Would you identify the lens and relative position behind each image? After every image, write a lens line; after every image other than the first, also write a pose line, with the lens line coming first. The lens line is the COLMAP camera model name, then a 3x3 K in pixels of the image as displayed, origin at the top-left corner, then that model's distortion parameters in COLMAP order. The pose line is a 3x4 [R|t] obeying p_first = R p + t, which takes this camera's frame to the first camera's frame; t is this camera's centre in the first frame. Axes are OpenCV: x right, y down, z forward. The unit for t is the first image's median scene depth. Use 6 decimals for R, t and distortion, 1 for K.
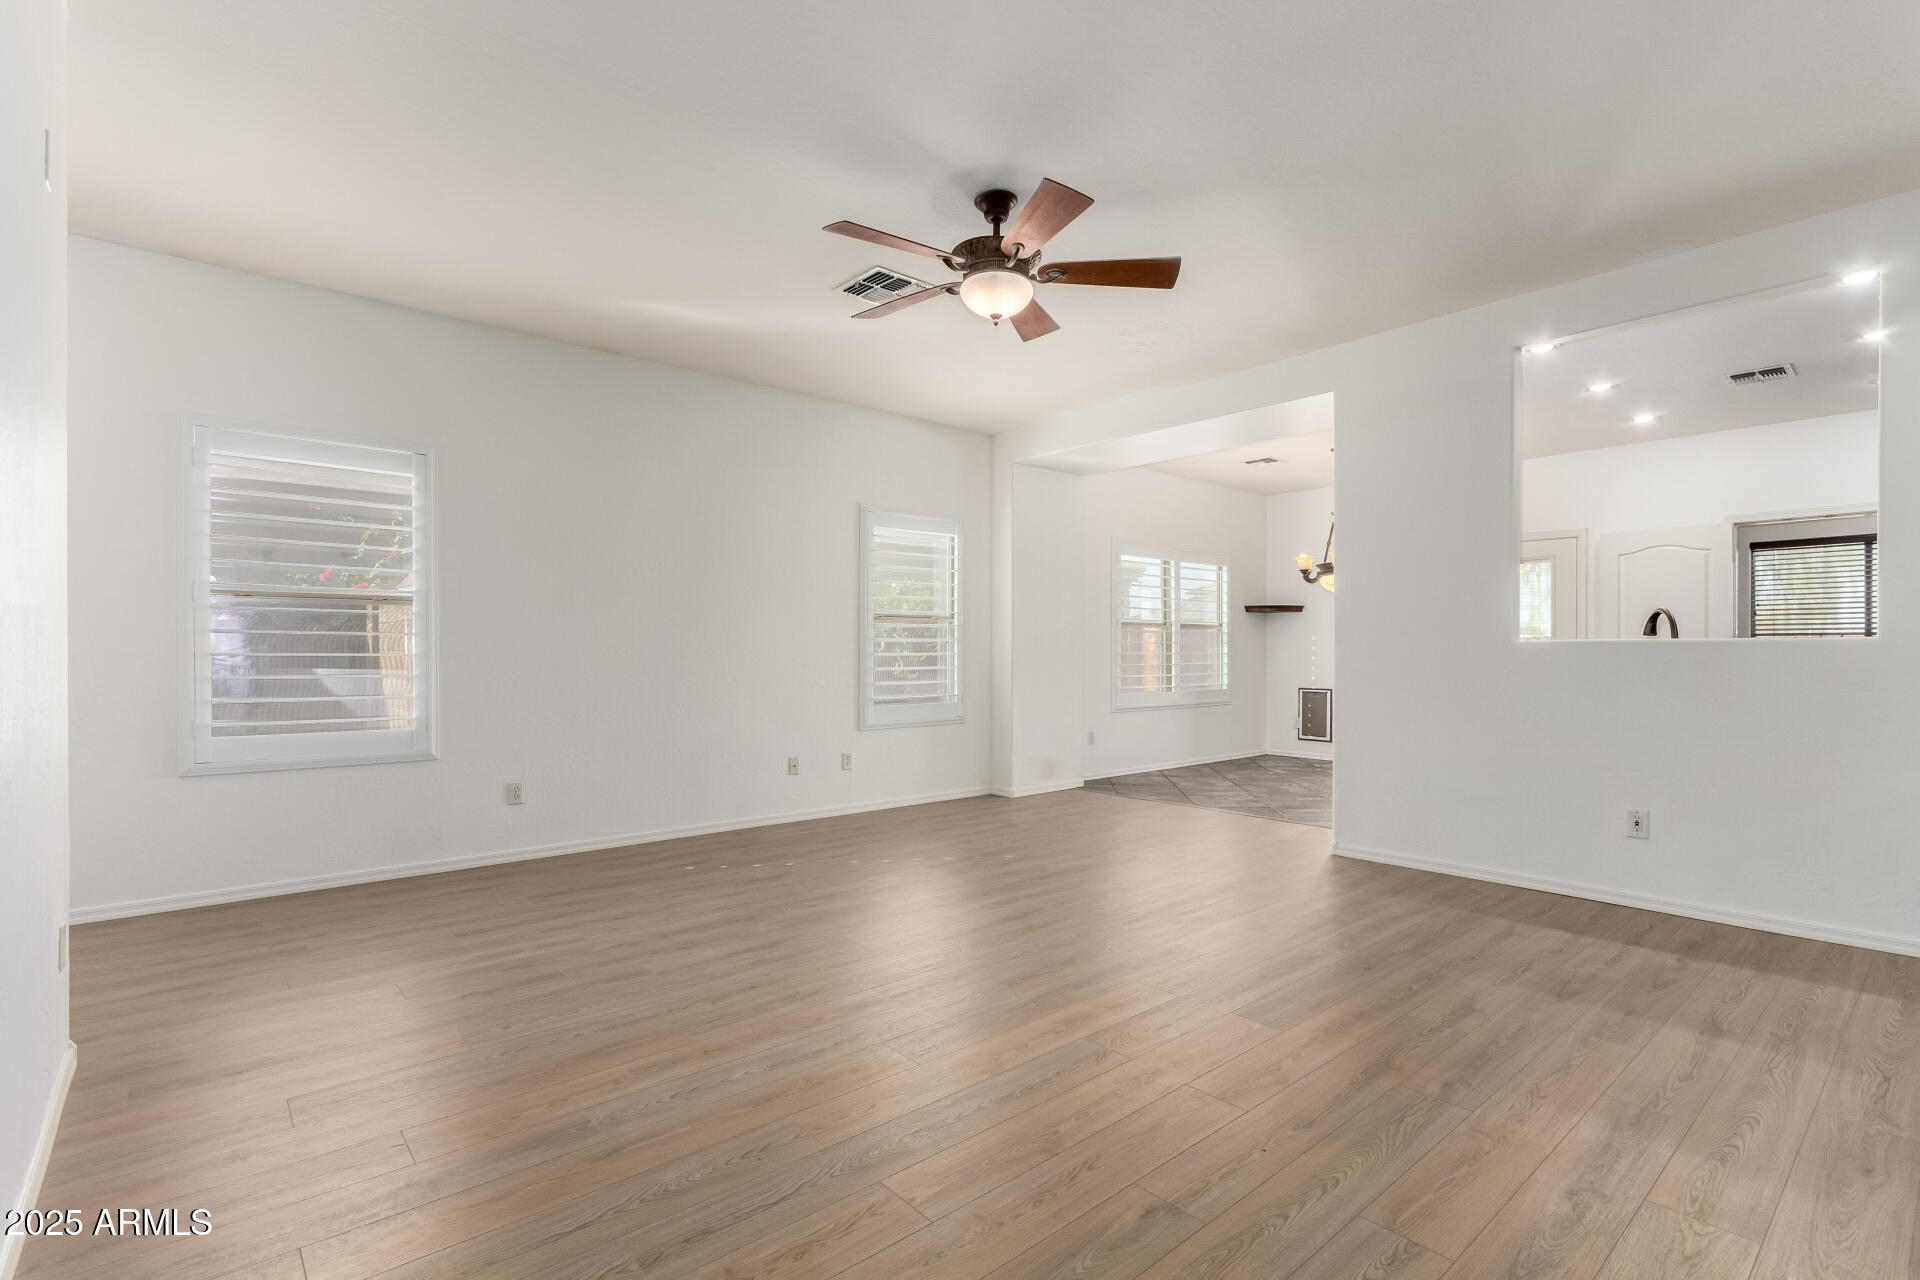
lens RADIAL K [[911.4, 0, 975.2], [0, 911.4, 667.0], [0, 0, 1]] dist [0.002502, -0.000578]
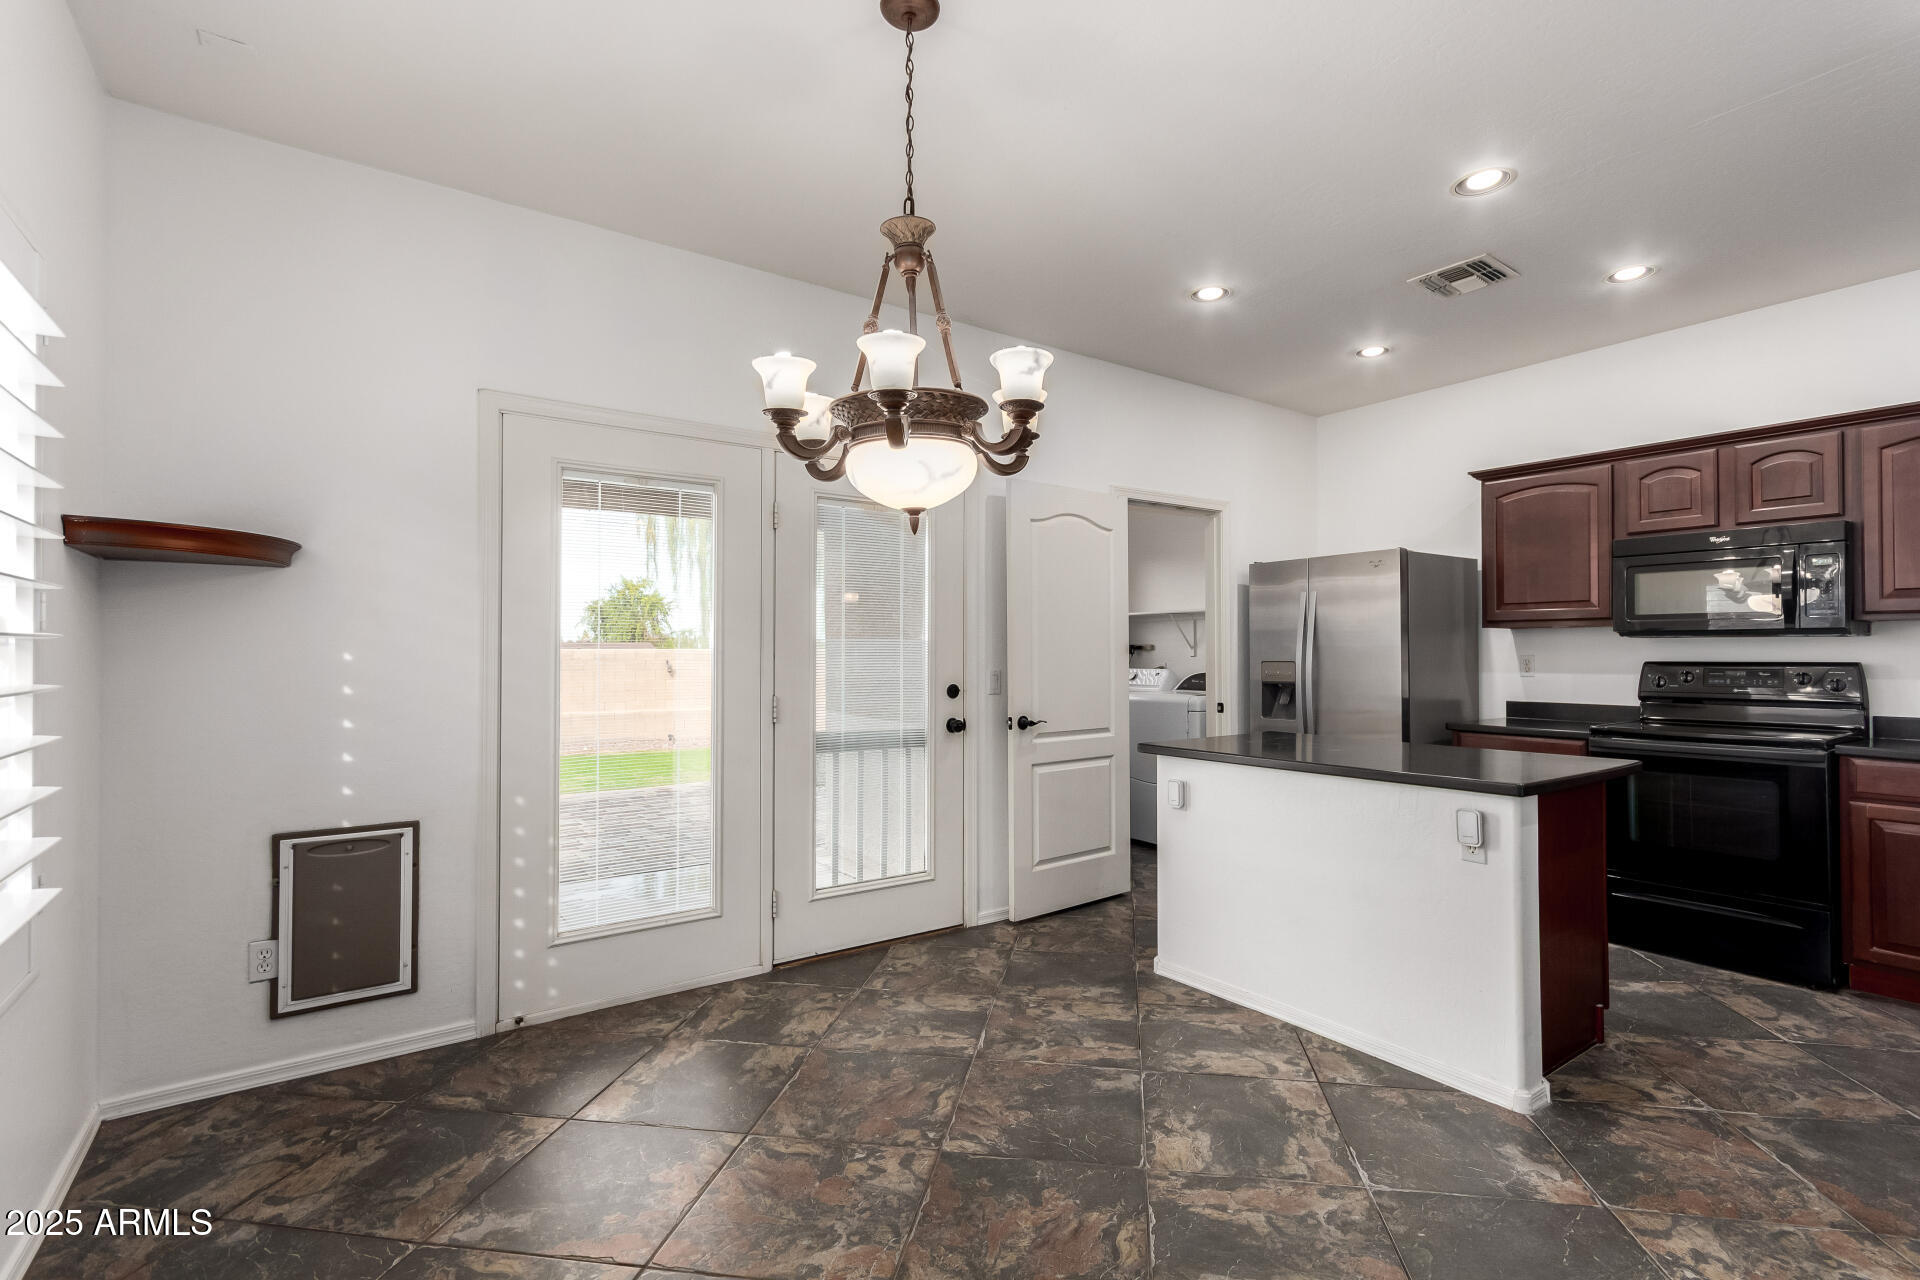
lens RADIAL K [[898.6, 0, 988.2], [0, 898.6, 641.5], [0, 0, 1]] dist [-0.003165, 0.000129]
pose [[0.079822, 0.008945, 0.996769, 0.236220], [0.019425, 0.999756, -0.010528, -0.073405], [-0.996620, 0.020203, 0.079629, 1.865834]]
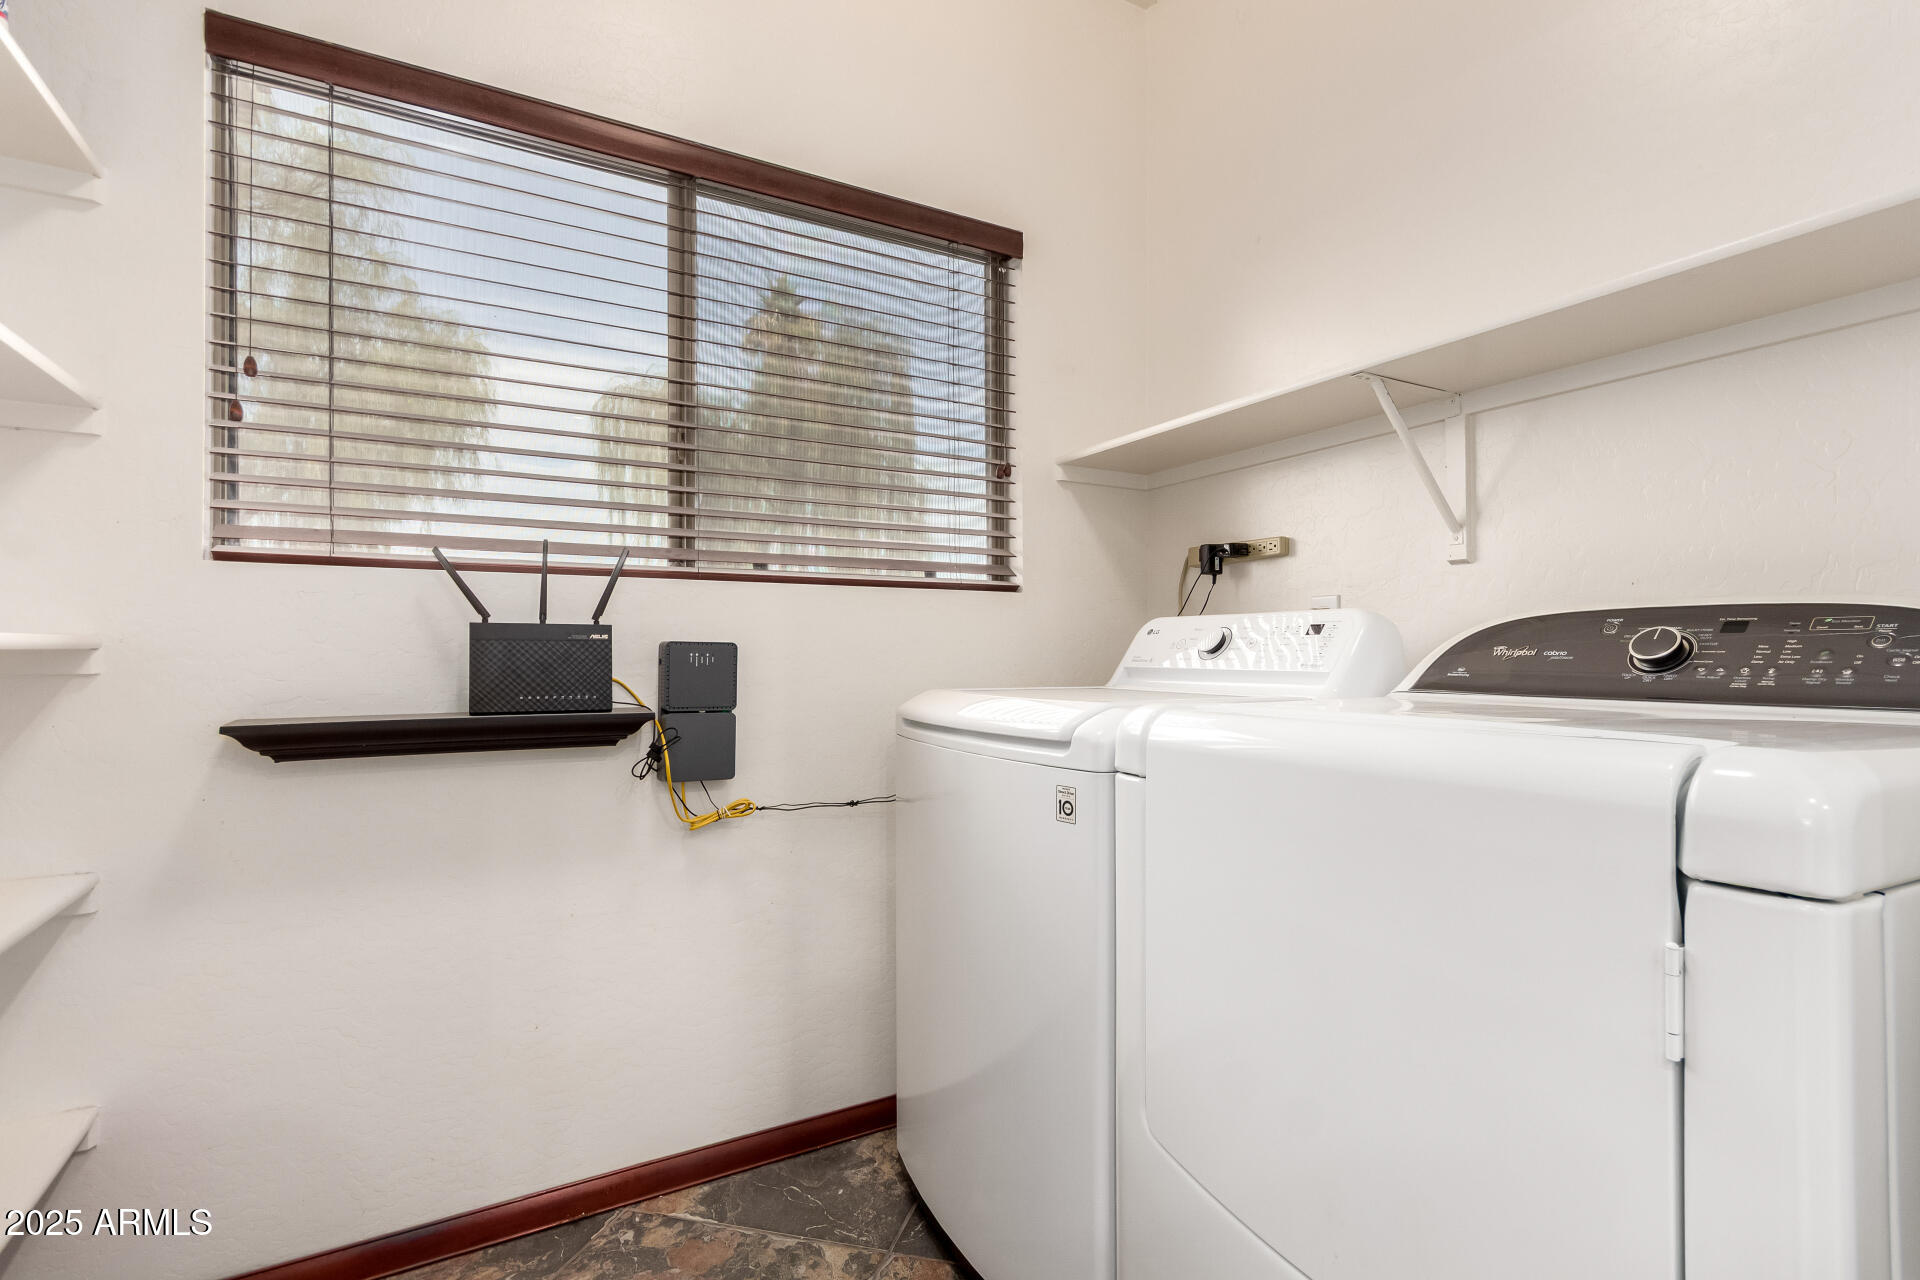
lens RADIAL K [[902.3, 0, 992.0], [0, 902.3, 649.2], [0, 0, 1]] dist [0.023135, 0.000123]
pose [[0.182720, 0.004073, 0.983157, 1.500716], [0.017570, 0.999818, -0.007407, -0.013081], [-0.983008, 0.018627, 0.182615, 1.755909]]
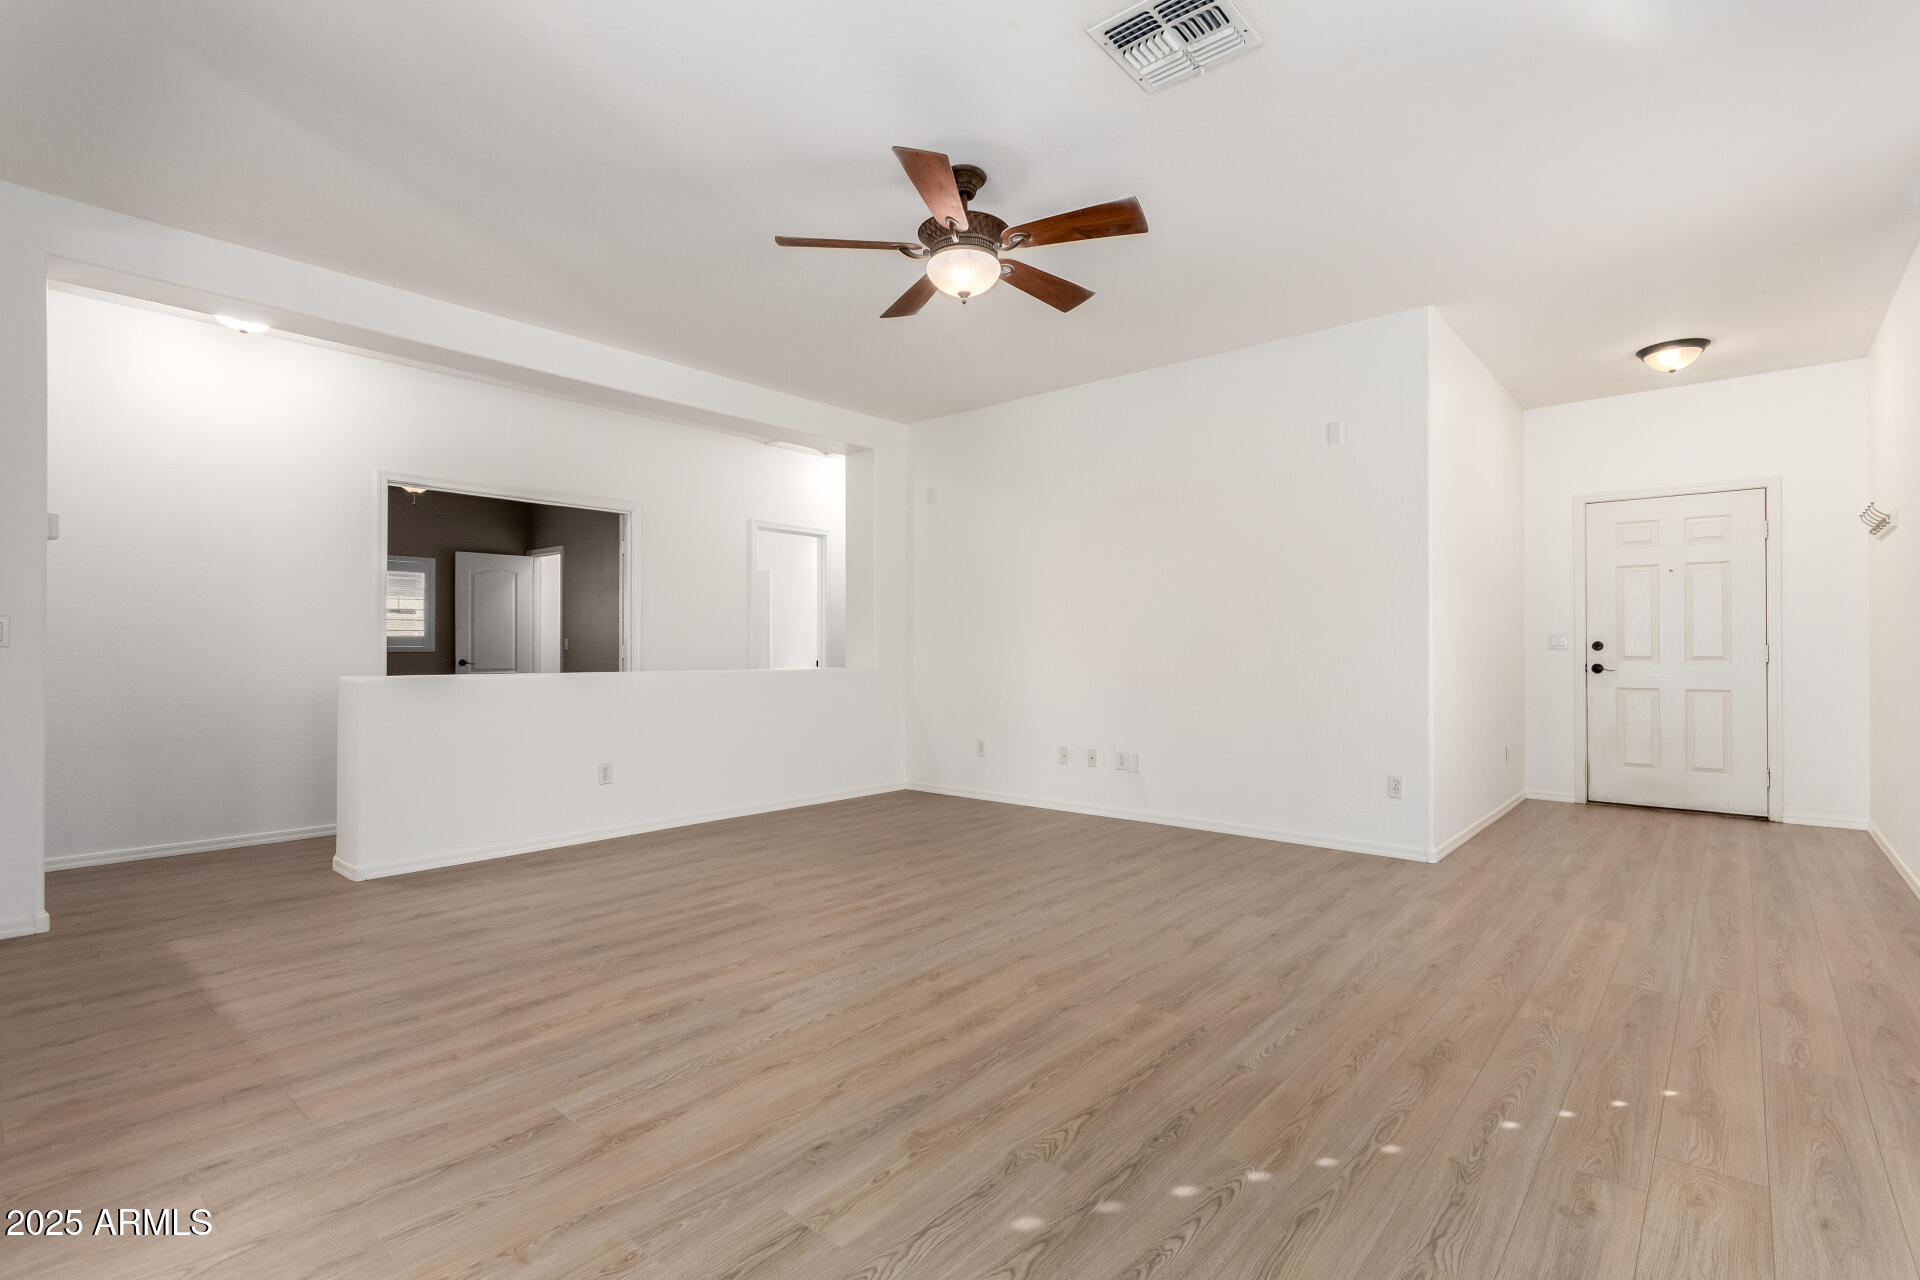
lens RADIAL K [[885.7, 0, 988.6], [0, 885.7, 644.1], [0, 0, 1]] dist [-0.000444, 0.000192]
pose [[-0.987292, -0.003196, -0.158885, 0.134203], [-0.004662, 0.999950, 0.008856, -0.017559], [0.158849, 0.009484, -0.987257, 1.753752]]
